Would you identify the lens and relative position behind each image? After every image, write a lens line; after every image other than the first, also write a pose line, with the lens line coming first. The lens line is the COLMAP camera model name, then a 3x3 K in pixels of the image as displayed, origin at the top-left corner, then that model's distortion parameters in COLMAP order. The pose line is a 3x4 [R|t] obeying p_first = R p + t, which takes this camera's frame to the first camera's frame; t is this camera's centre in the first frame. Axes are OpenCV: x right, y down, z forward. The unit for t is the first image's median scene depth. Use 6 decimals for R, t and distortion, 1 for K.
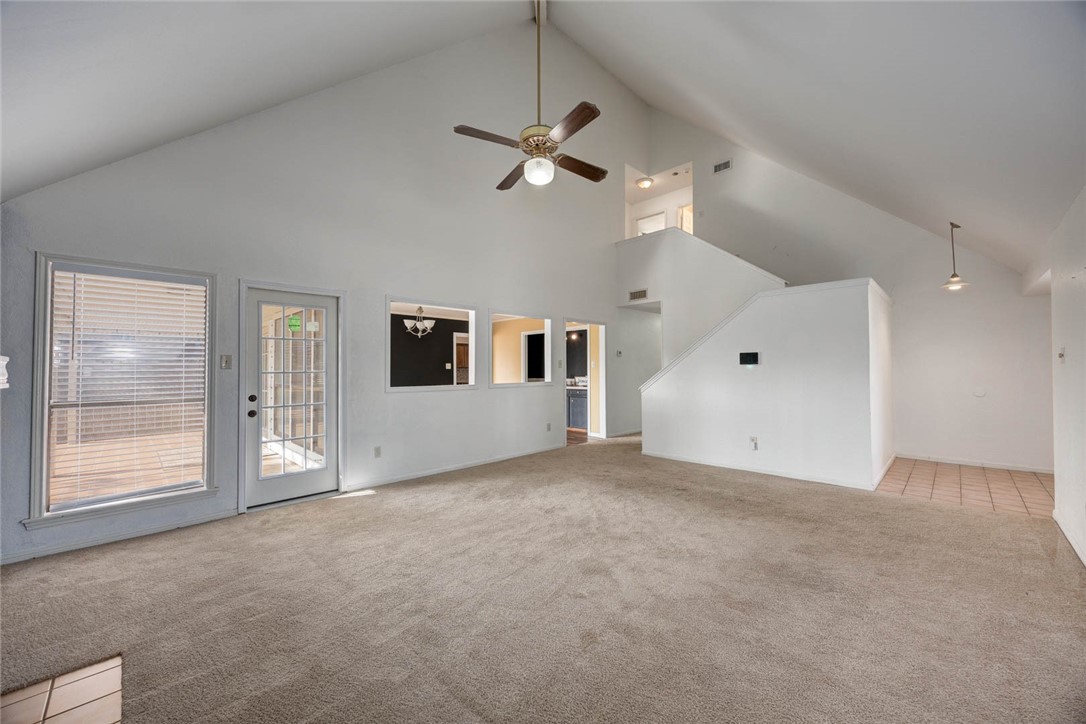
lens RADIAL K [[415.3, 0, 546.0], [0, 415.3, 362.8], [0, 0, 1]] dist [-0.000330, -0.000064]
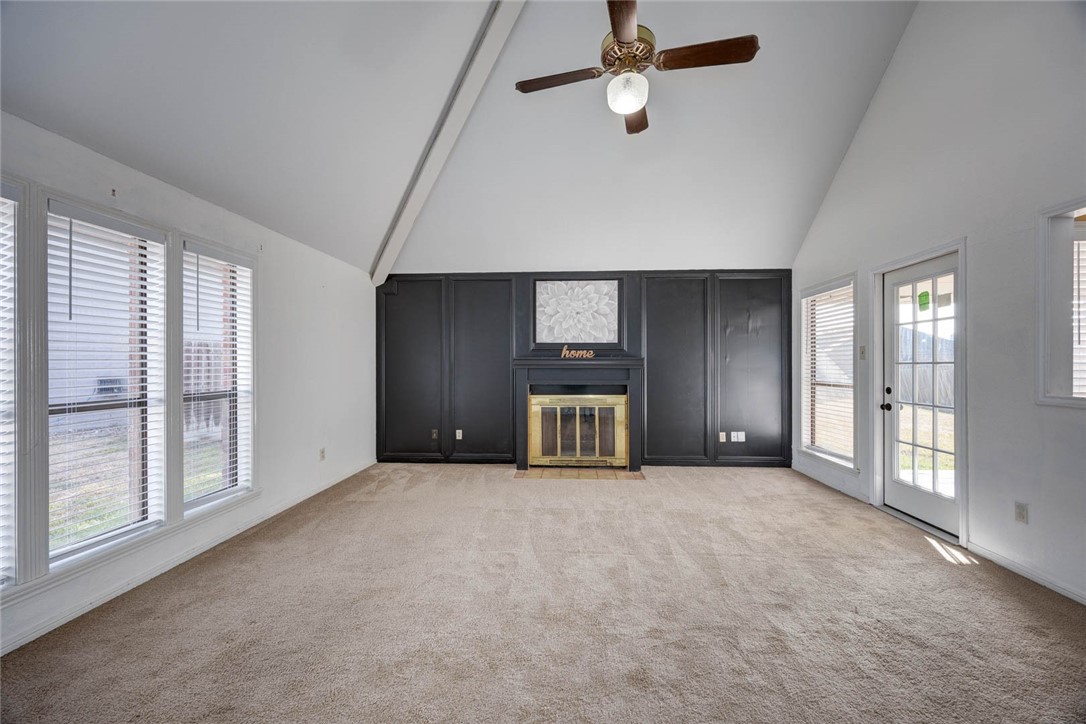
lens RADIAL K [[415.3, 0, 546.0], [0, 415.3, 362.8], [0, 0, 1]] dist [-0.000330, -0.000064]
pose [[-0.753353, 0.004452, -0.657601, 0.504048], [0.017411, 0.999762, -0.013179, 0.022314], [0.657386, -0.021378, -0.753251, 1.232064]]
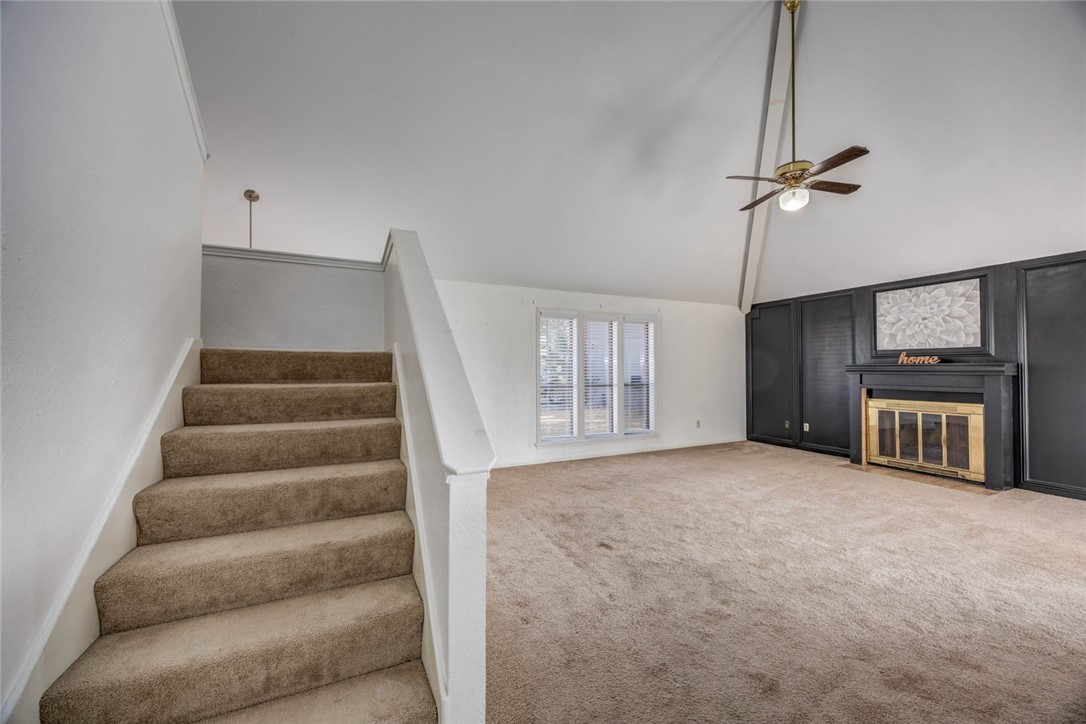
lens RADIAL K [[415.3, 0, 546.0], [0, 415.3, 362.8], [0, 0, 1]] dist [-0.000330, -0.000064]
pose [[-0.936226, 0.011509, 0.351209, 0.205556], [-0.000203, 0.999446, -0.033292, 0.031913], [-0.351397, -0.031240, -0.935705, 1.976985]]
